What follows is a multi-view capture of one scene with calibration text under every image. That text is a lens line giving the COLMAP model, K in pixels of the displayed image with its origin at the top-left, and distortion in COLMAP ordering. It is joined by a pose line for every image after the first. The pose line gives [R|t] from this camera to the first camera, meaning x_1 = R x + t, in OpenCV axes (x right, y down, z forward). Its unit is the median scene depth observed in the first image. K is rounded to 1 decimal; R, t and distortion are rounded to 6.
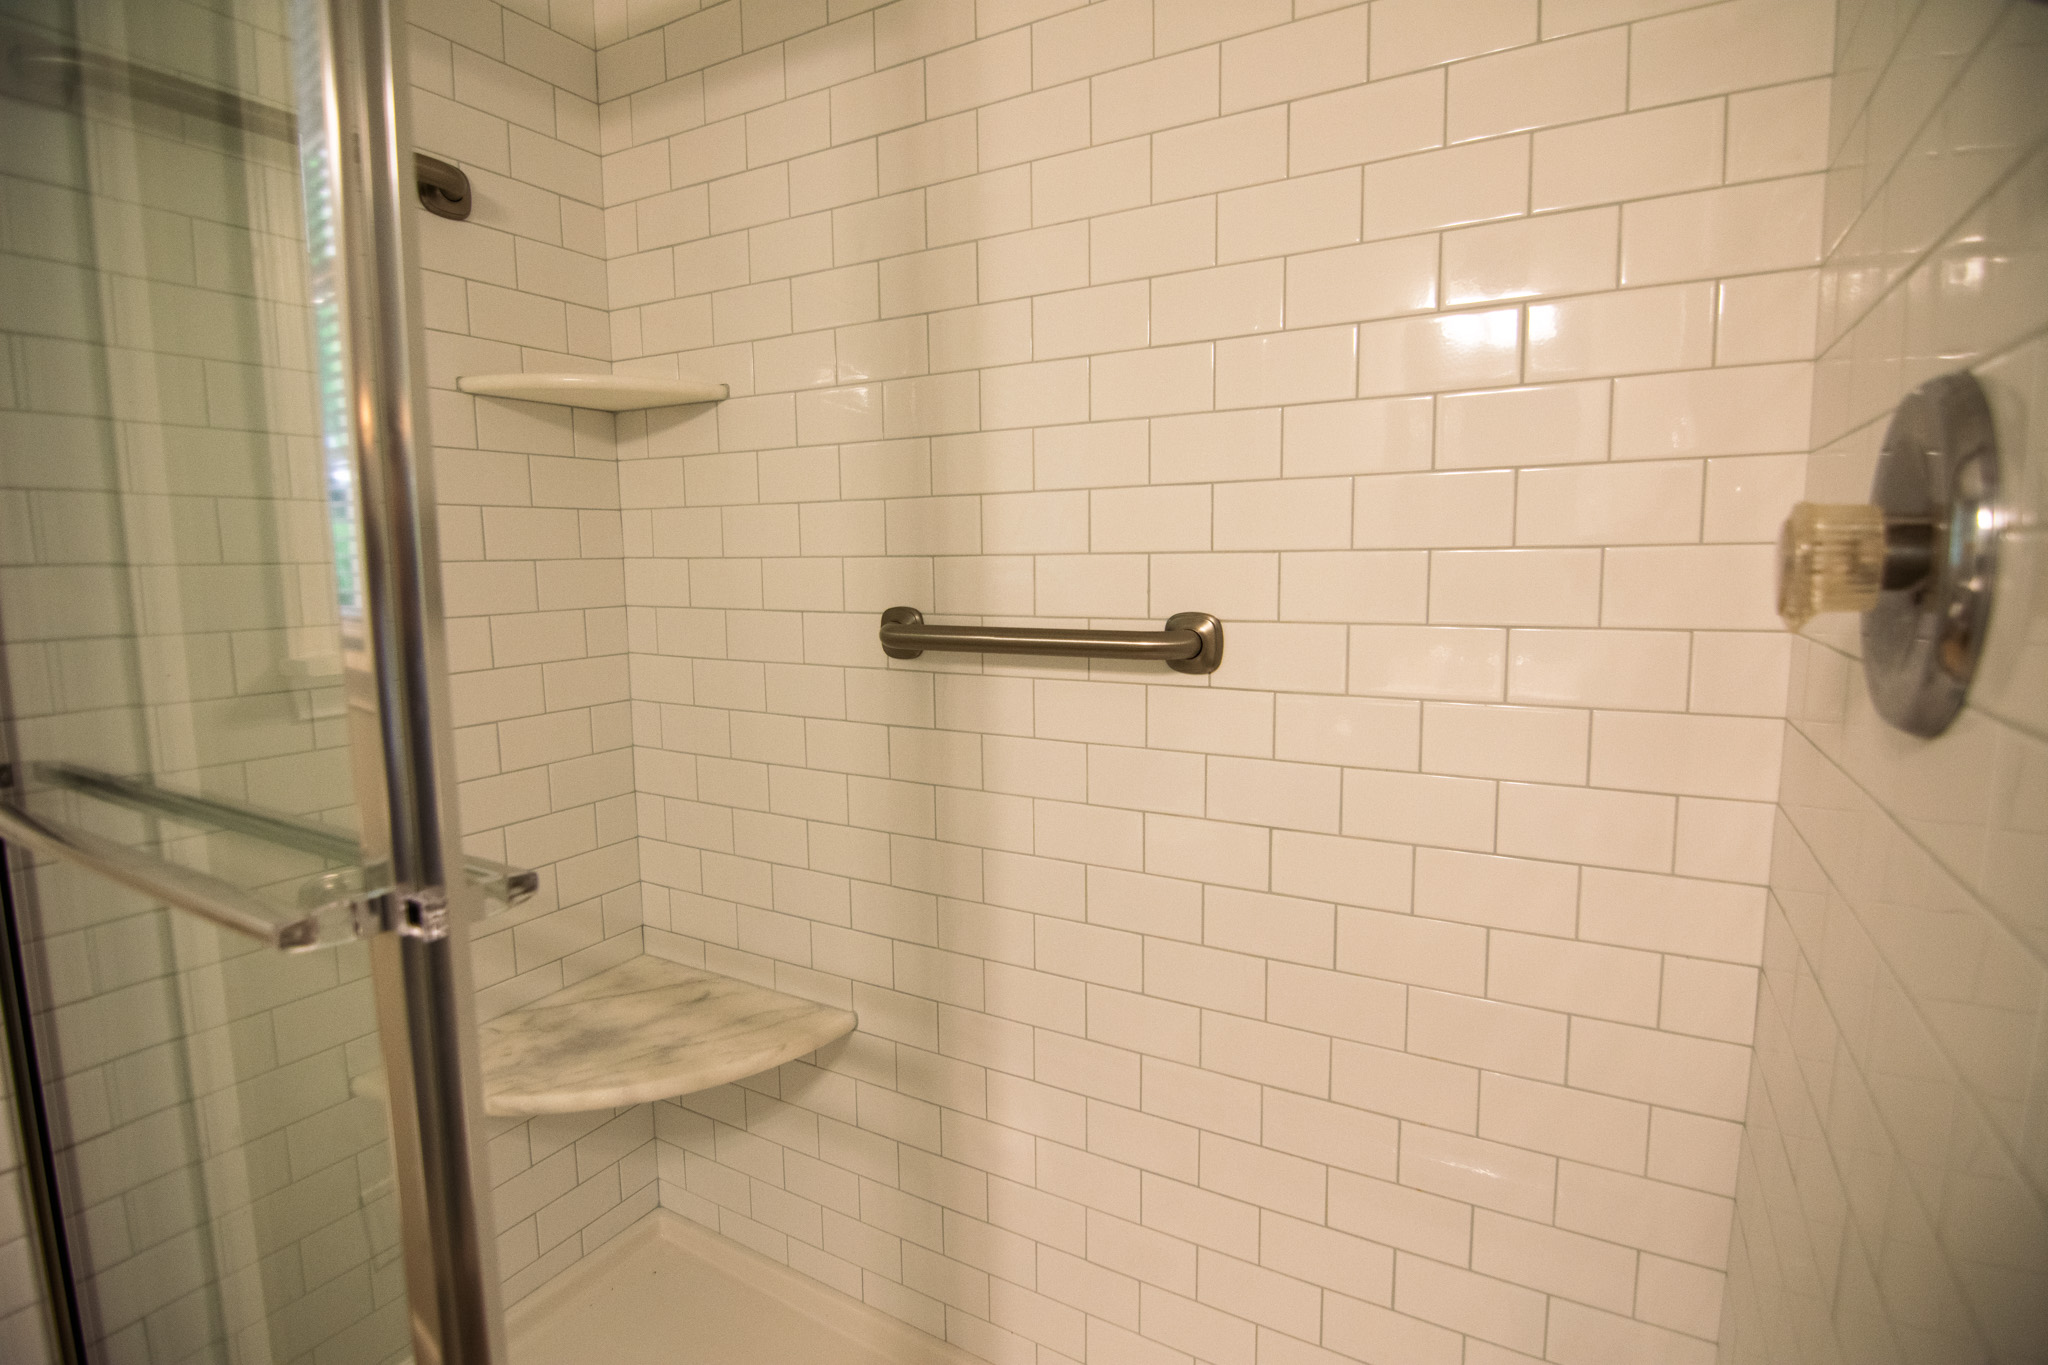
lens RADIAL K [[989.5, 0, 1038.3], [0, 989.5, 678.0], [0, 0, 1]] dist [-0.003455, -0.011853]
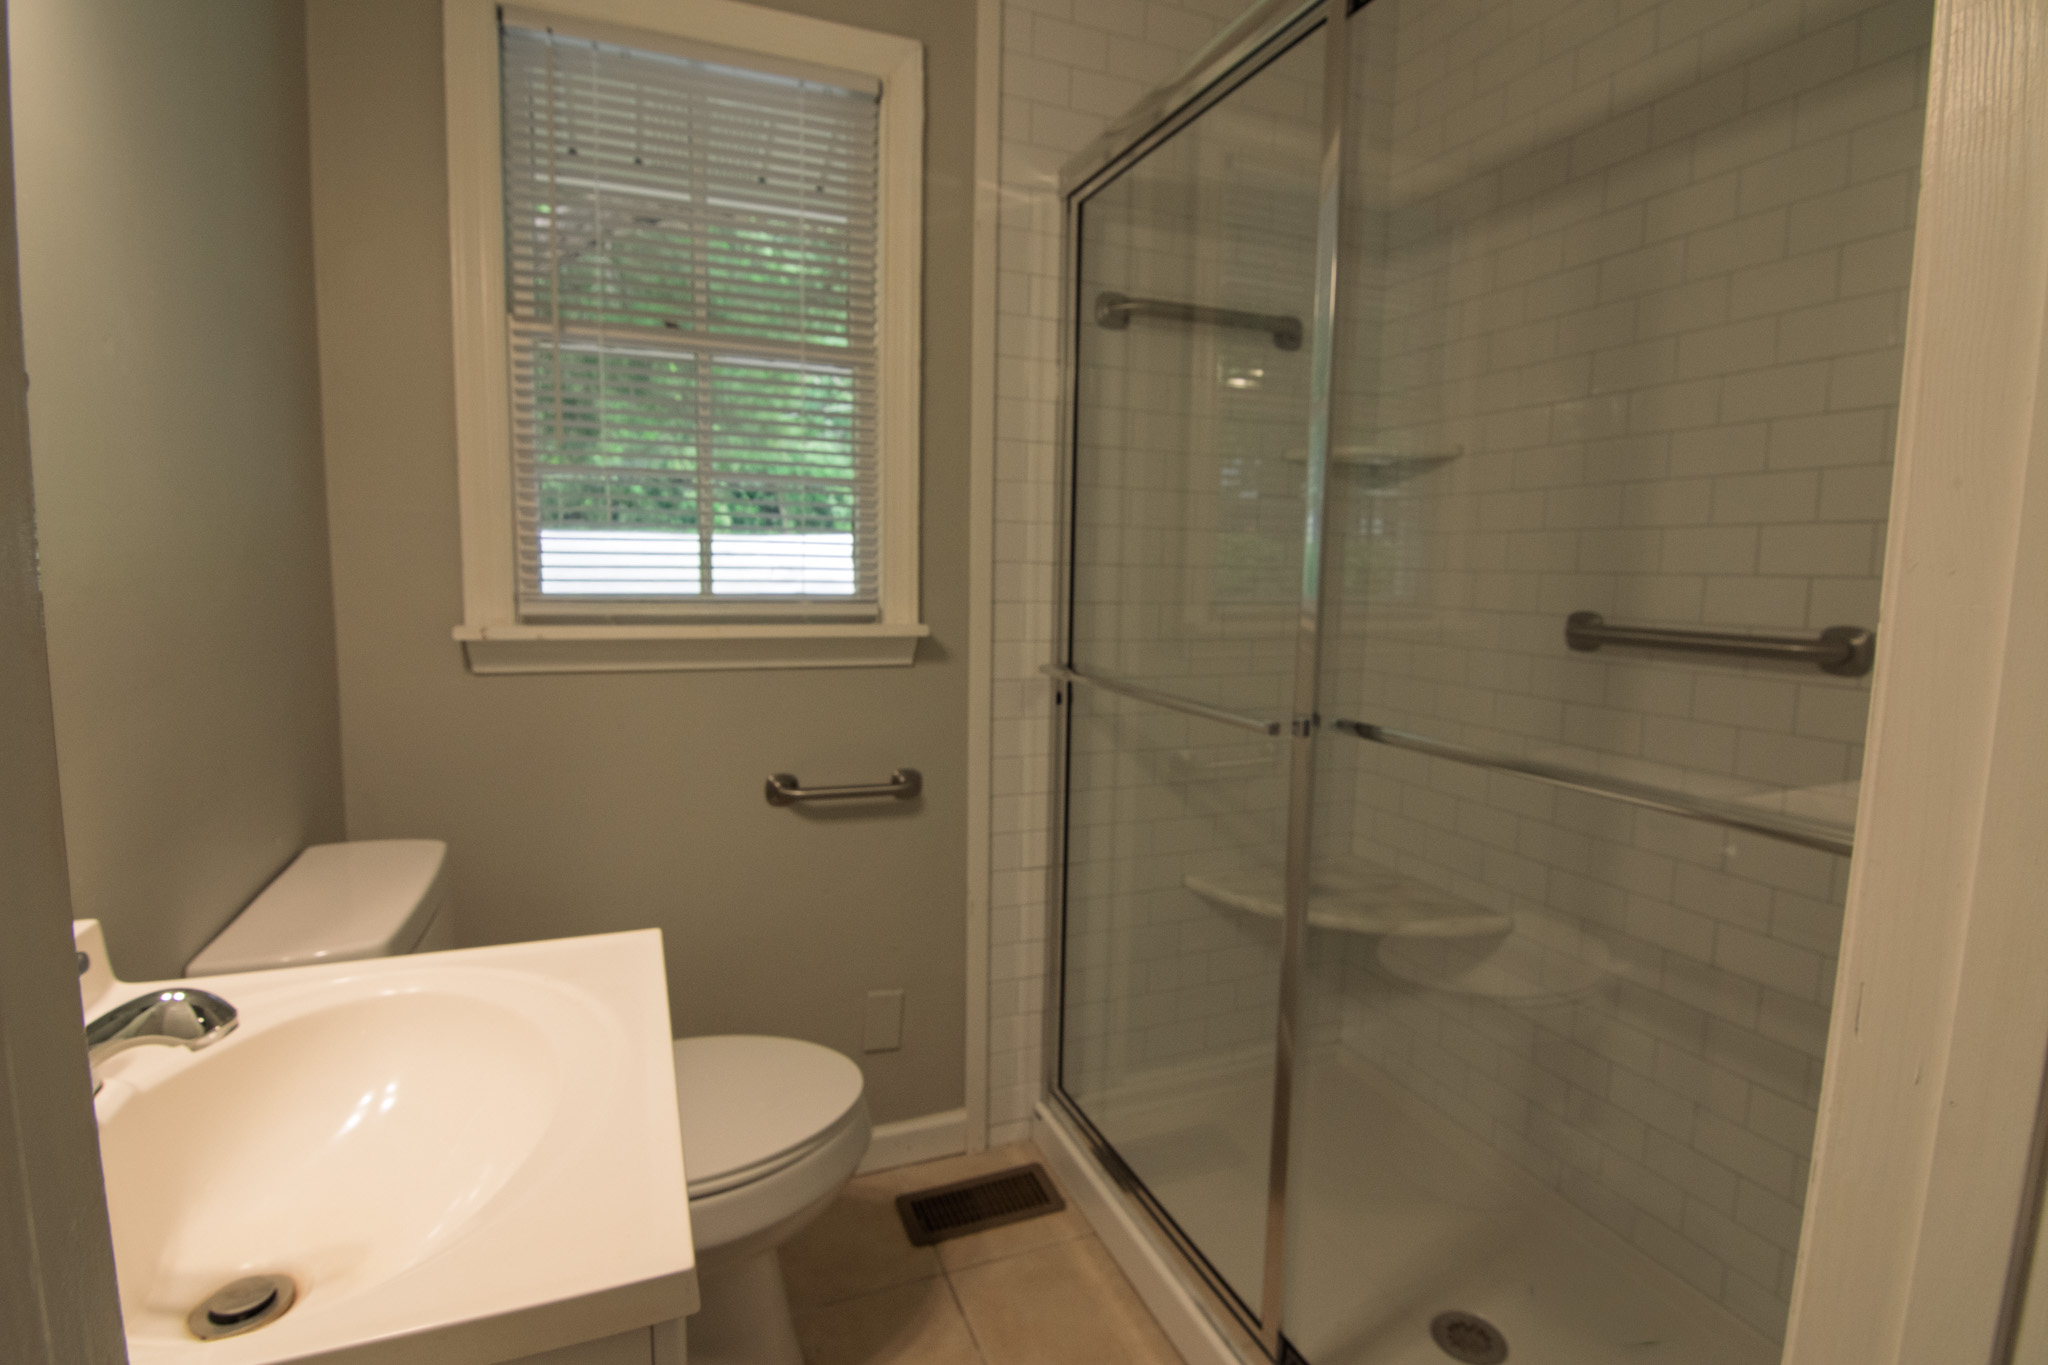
lens RADIAL K [[989.5, 0, 1038.3], [0, 989.5, 678.0], [0, 0, 1]] dist [-0.003455, -0.011853]
pose [[0.792711, 0.091305, -0.602721, 0.089816], [-0.091767, 0.995326, 0.030087, 0.047296], [0.602651, 0.031460, 0.797385, -0.505006]]
